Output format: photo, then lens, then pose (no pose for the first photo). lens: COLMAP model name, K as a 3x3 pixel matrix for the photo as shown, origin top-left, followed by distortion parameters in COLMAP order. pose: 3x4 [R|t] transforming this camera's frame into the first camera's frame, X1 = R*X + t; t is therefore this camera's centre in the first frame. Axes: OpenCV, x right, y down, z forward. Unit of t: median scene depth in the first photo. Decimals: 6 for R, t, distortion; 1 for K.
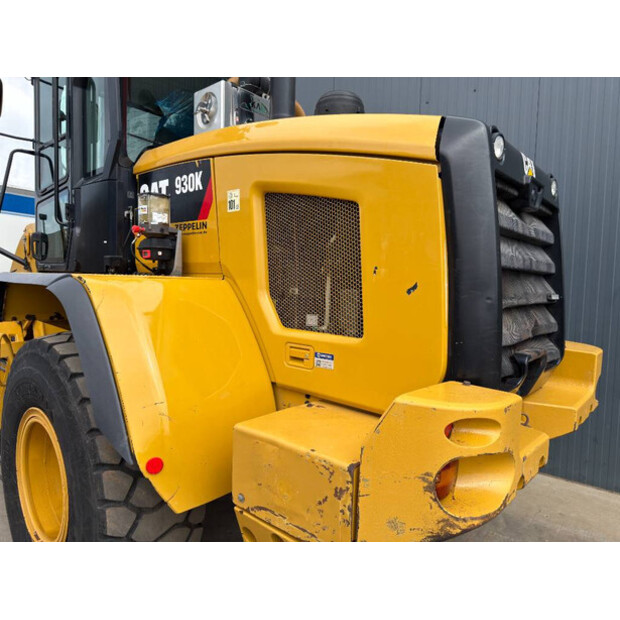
lens RADIAL K [[450.1, 0, 310.0], [0, 450.1, 310.0], [0, 0, 1]] dist [0.023494, -0.038571]
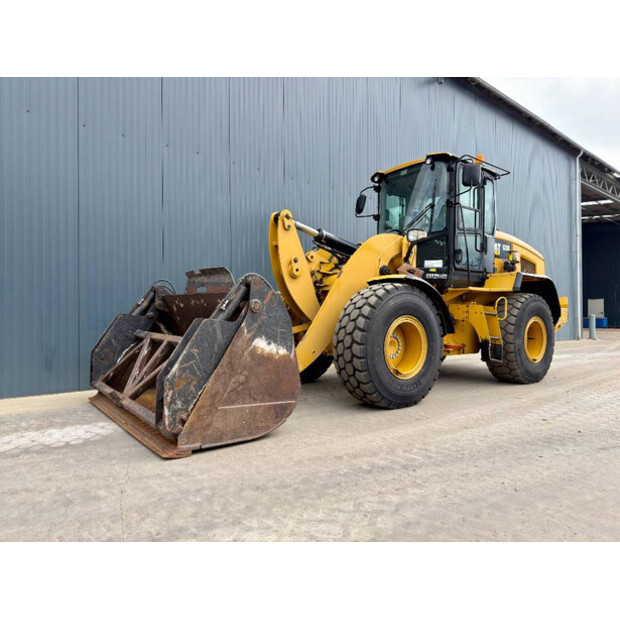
lens RADIAL K [[436.5, 0, 310.0], [0, 436.5, 310.0], [0, 0, 1]] dist [0.035418, -0.039442]
pose [[0.181942, -0.024358, 0.983007, -3.955561], [0.059843, 0.998114, 0.013656, 0.035857], [-0.981487, 0.056342, 0.183057, 2.007126]]
